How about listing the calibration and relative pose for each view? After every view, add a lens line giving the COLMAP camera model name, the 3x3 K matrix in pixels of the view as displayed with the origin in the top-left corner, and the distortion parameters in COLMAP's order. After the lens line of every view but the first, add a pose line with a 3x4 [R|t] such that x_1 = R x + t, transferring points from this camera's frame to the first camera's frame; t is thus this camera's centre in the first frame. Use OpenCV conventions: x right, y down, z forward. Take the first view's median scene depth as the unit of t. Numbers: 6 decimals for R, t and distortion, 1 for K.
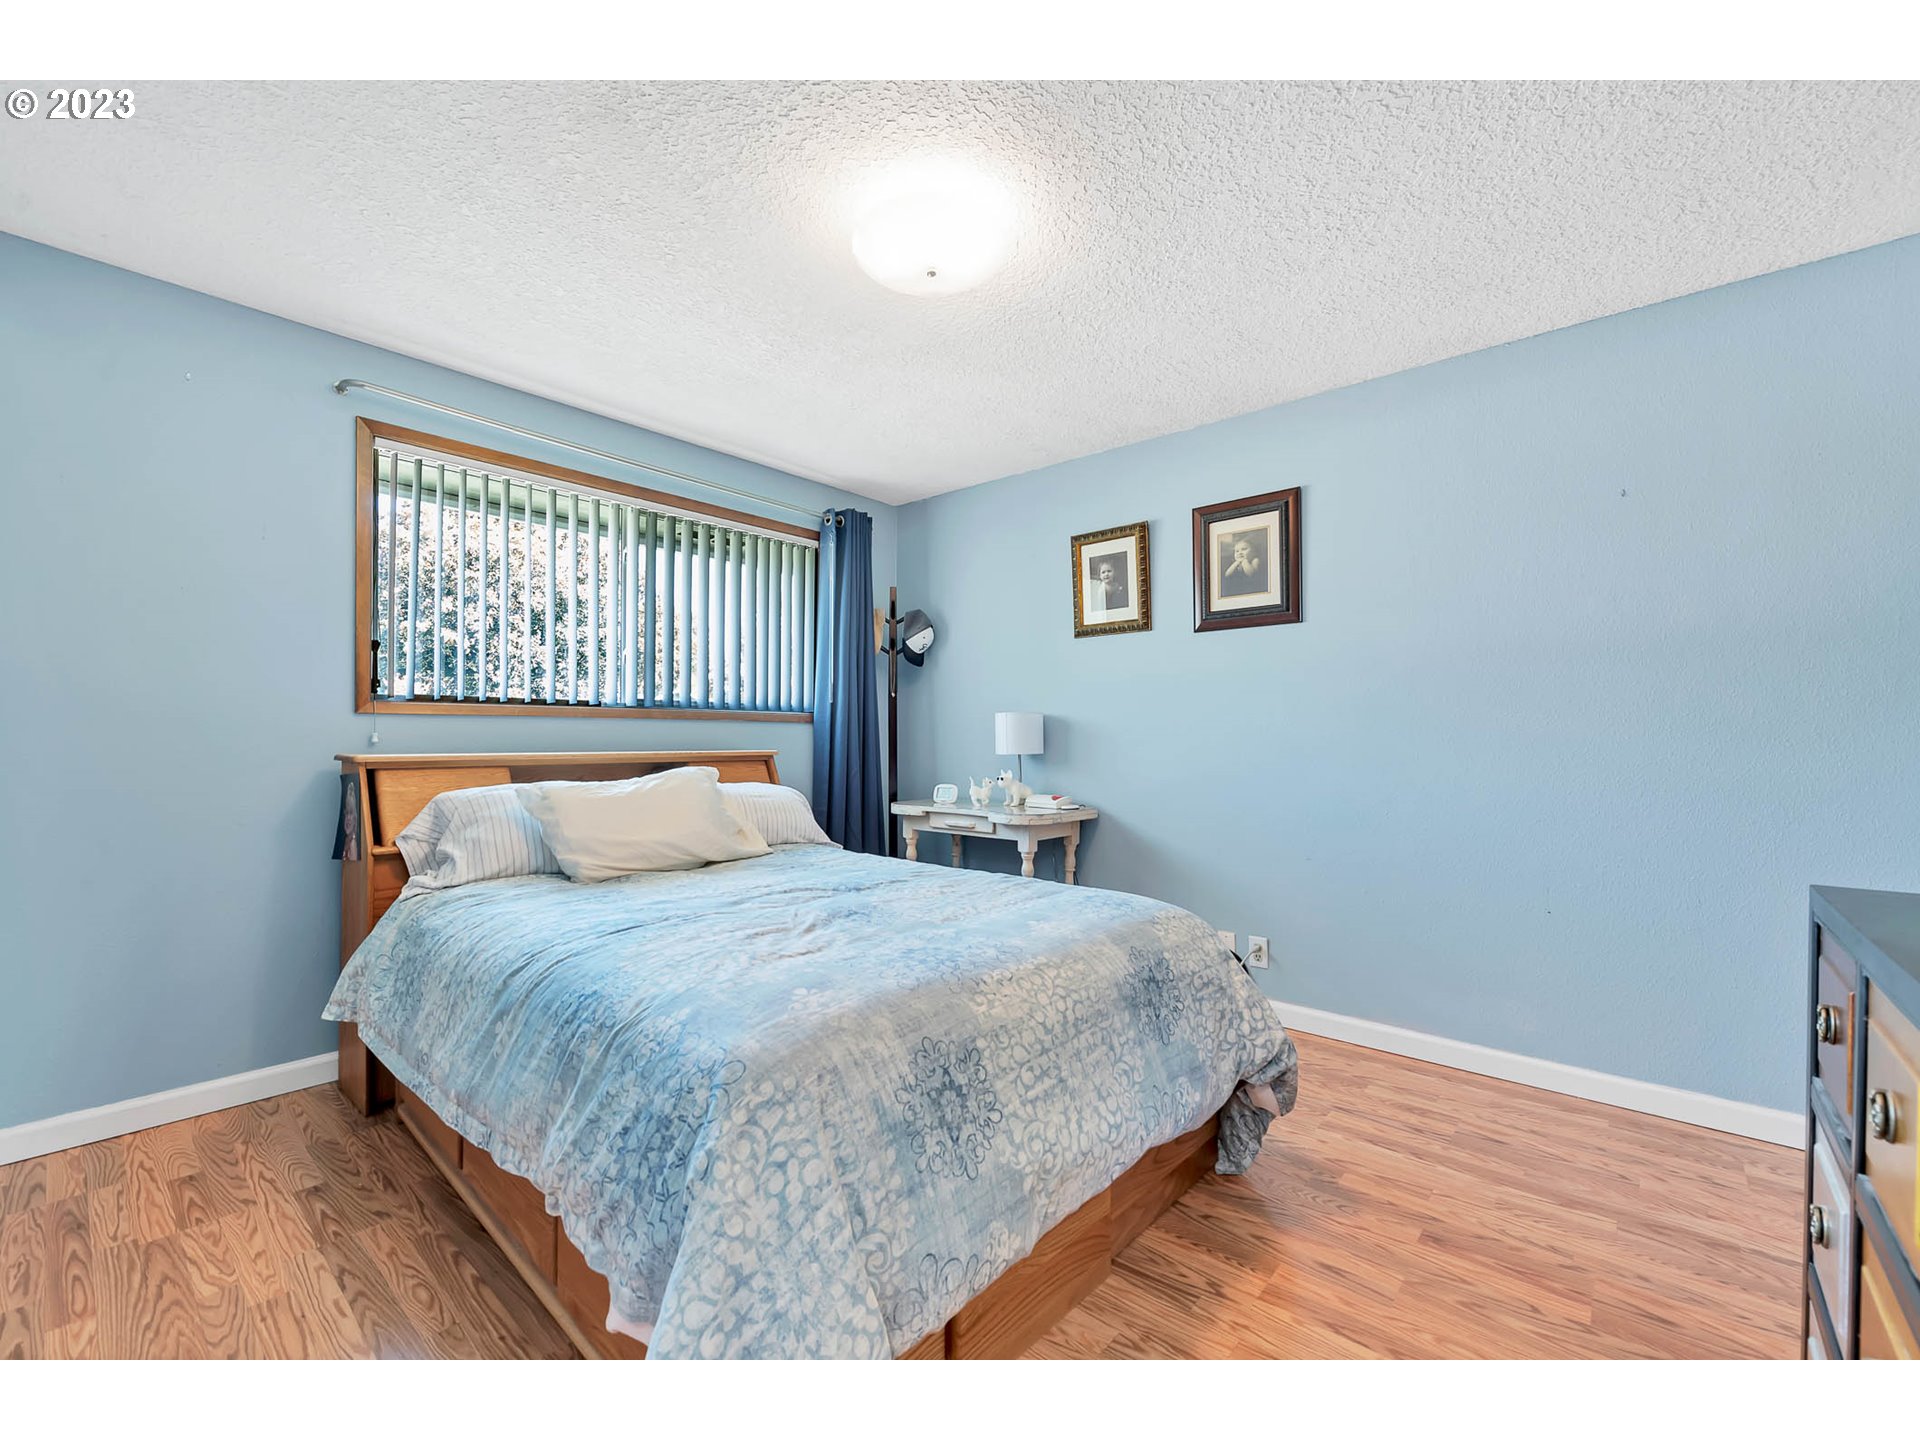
lens RADIAL K [[780.6, 0, 965.4], [0, 780.6, 741.1], [0, 0, 1]] dist [0.002708, -0.005372]
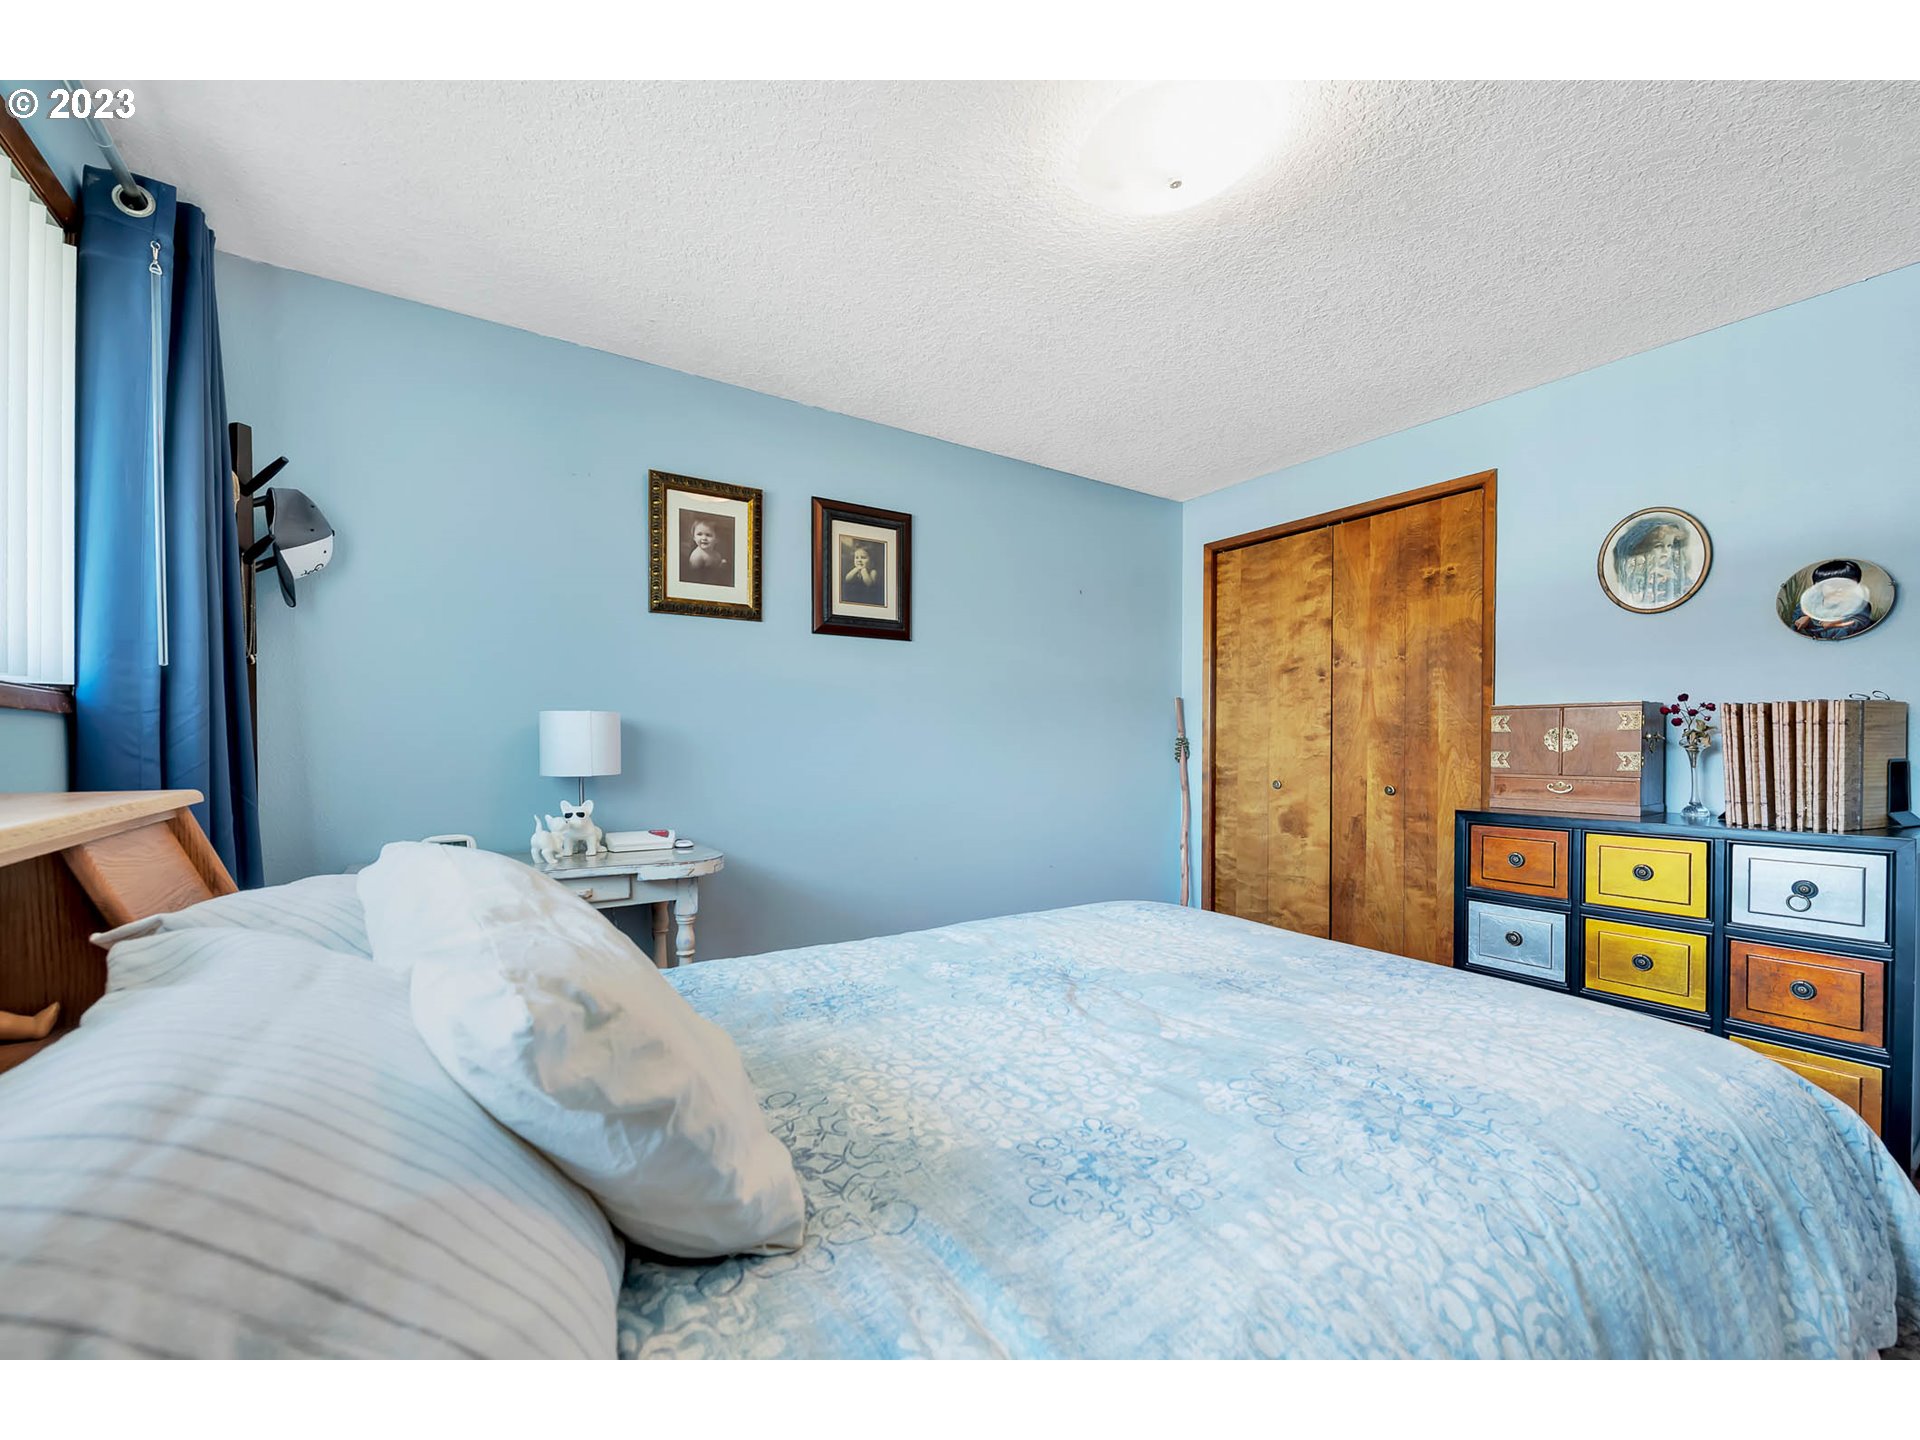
lens RADIAL K [[780.6, 0, 965.4], [0, 780.6, 741.1], [0, 0, 1]] dist [0.002708, -0.005372]
pose [[0.260725, 0.002581, 0.965410, -0.554562], [0.007846, 0.999958, -0.004792, -0.008598], [-0.965381, 0.008824, 0.260693, 0.616217]]
